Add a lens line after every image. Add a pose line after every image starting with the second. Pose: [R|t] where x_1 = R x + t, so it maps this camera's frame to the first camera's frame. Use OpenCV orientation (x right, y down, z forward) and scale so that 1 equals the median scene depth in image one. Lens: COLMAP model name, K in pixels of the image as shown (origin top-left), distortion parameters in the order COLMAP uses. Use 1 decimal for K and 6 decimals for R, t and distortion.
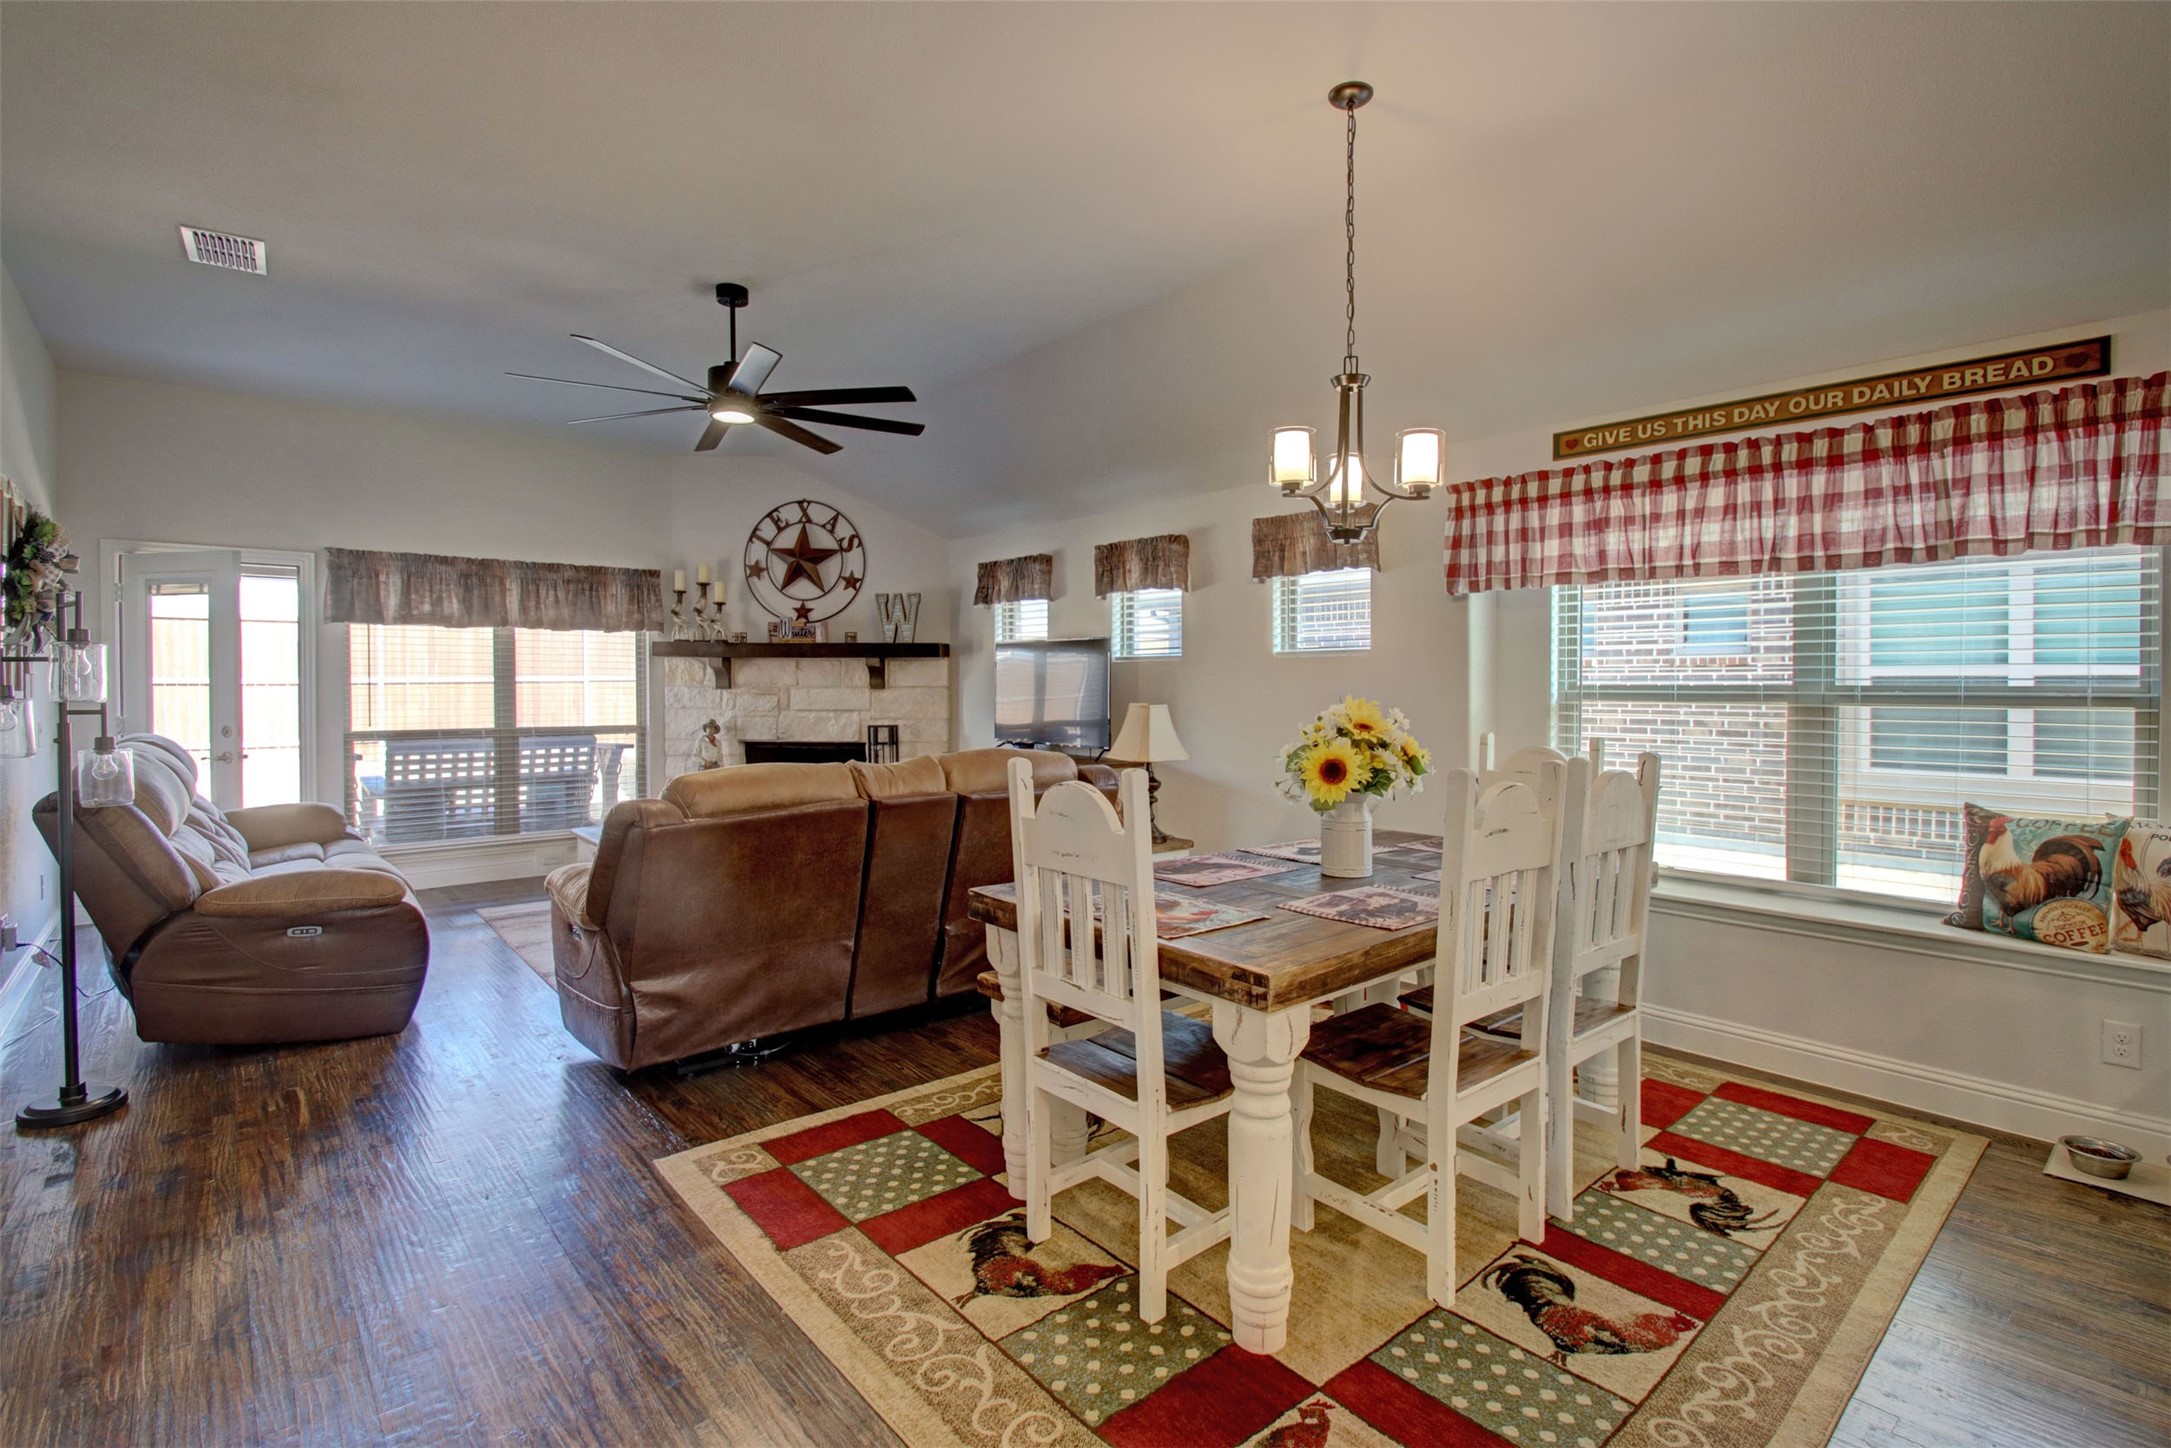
lens RADIAL K [[1025.2, 0, 1132.2], [0, 1025.2, 716.3], [0, 0, 1]] dist [0.004698, -0.007419]
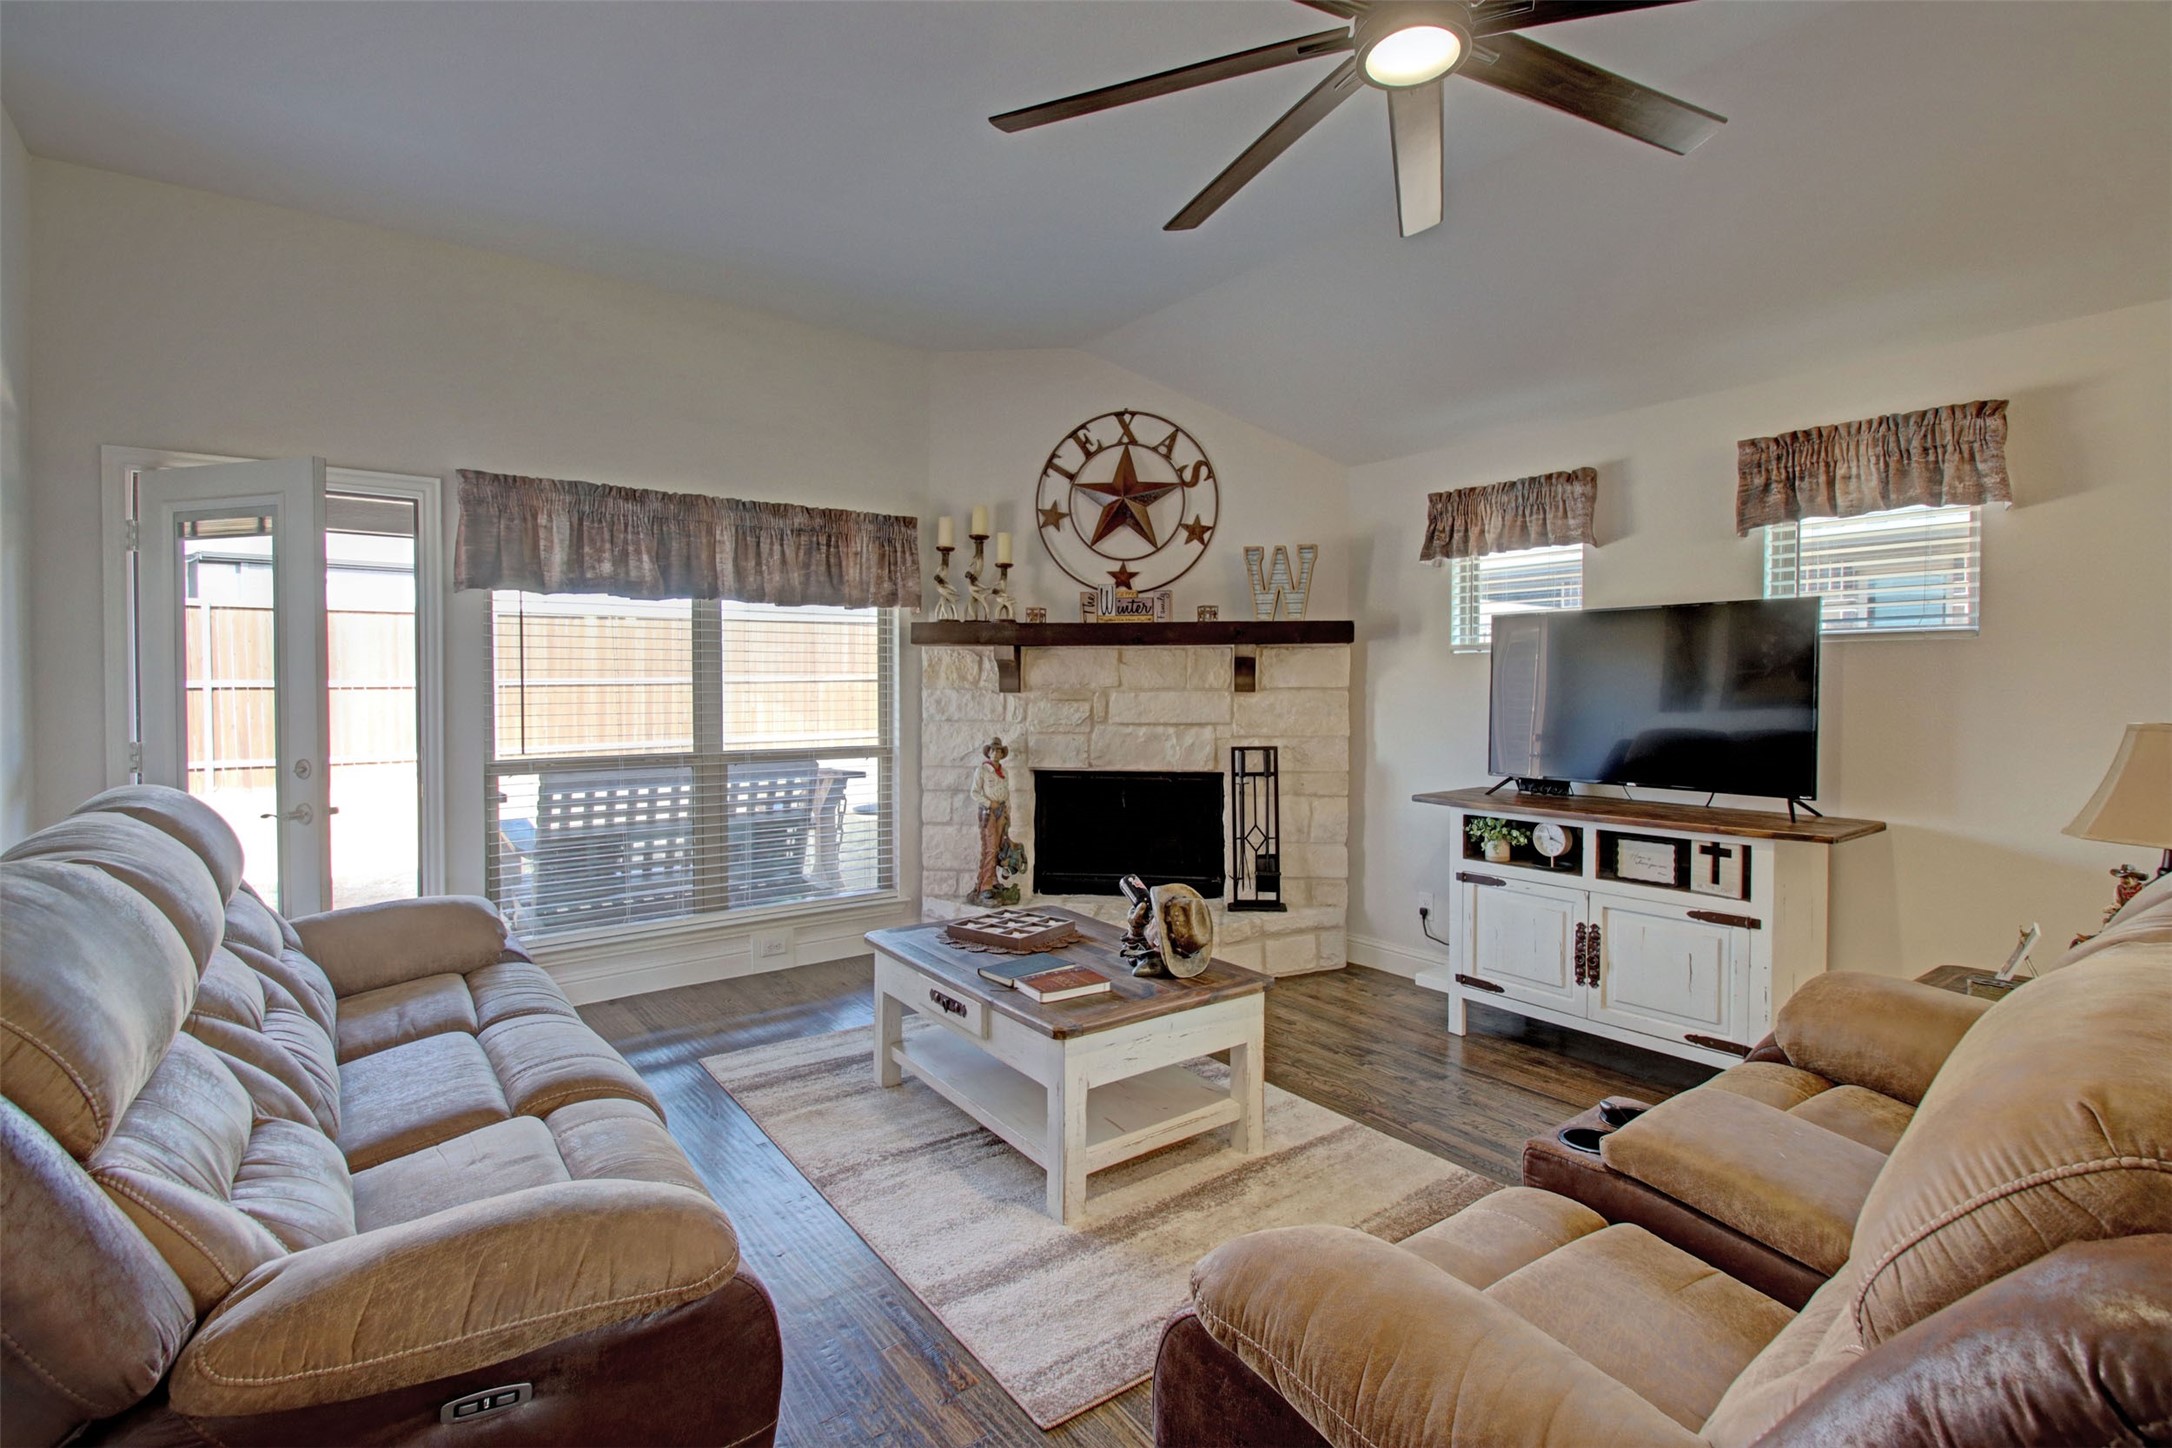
lens RADIAL K [[1025.7, 0, 1117.1], [0, 1025.7, 719.5], [0, 0, 1]] dist [0.004698, -0.007419]
pose [[0.997262, -0.000645, -0.073952, -0.295655], [0.001024, 0.999987, 0.005092, -0.013039], [0.073948, -0.005154, 0.997249, 0.352645]]
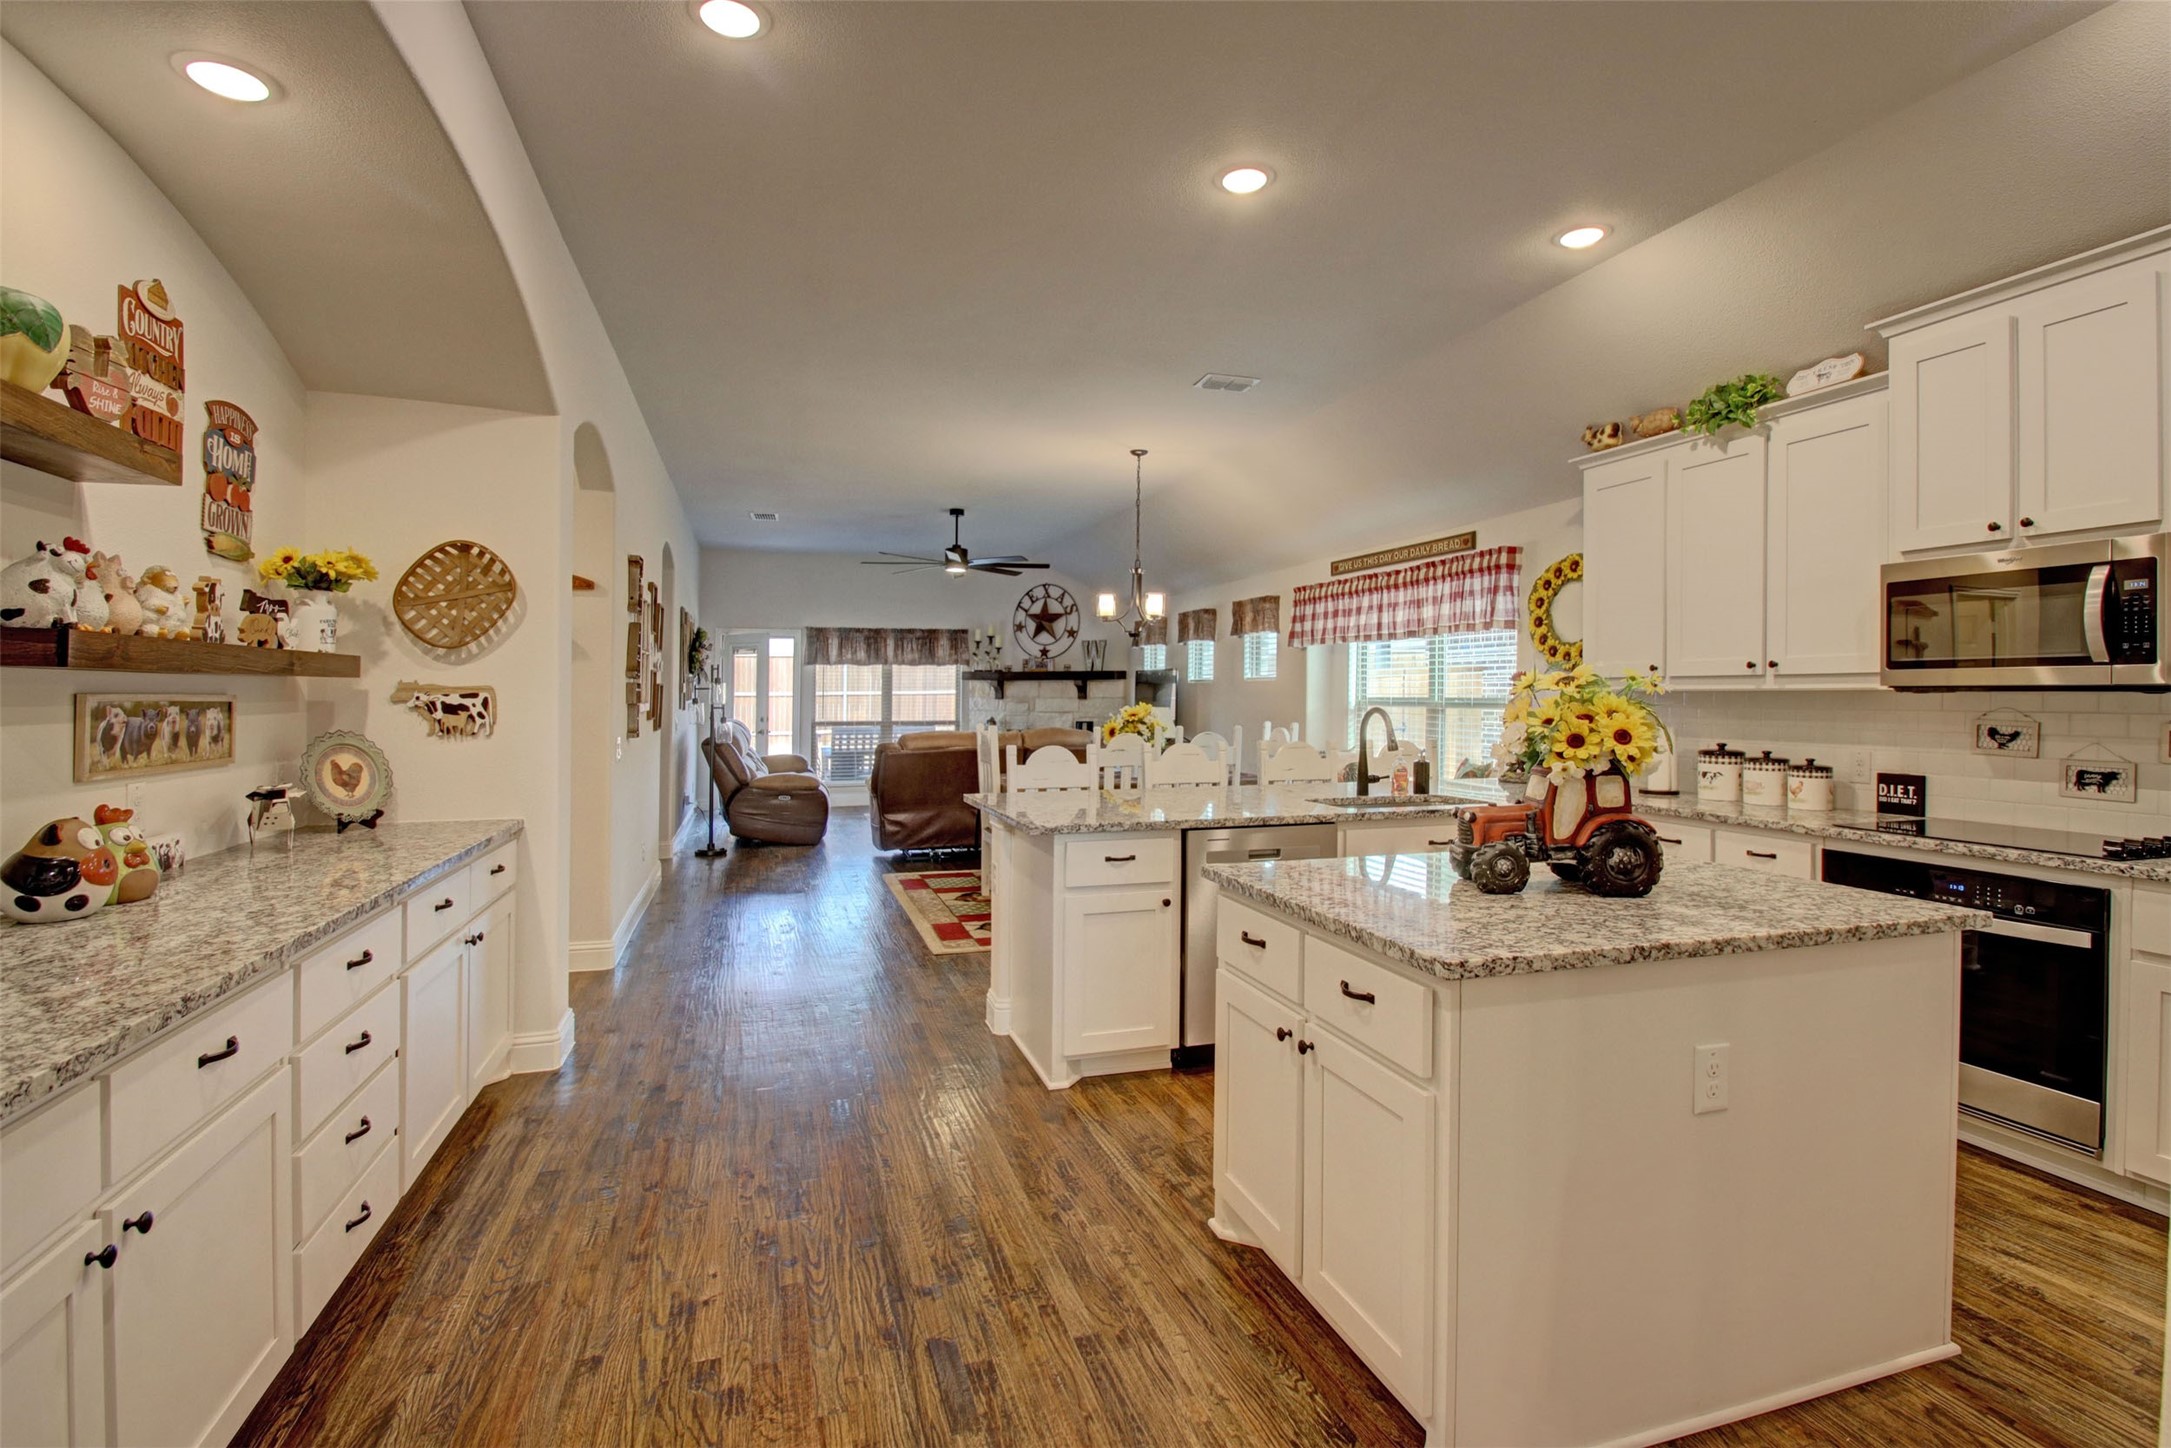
lens RADIAL K [[1025.2, 0, 1126.4], [0, 1025.2, 681.9], [0, 0, 1]] dist [0.004698, -0.007419]
pose [[0.925876, -0.005632, -0.377785, 0.450278], [-0.010848, 0.999080, -0.041481, 0.013120], [0.377671, 0.042505, 0.924964, -0.498138]]
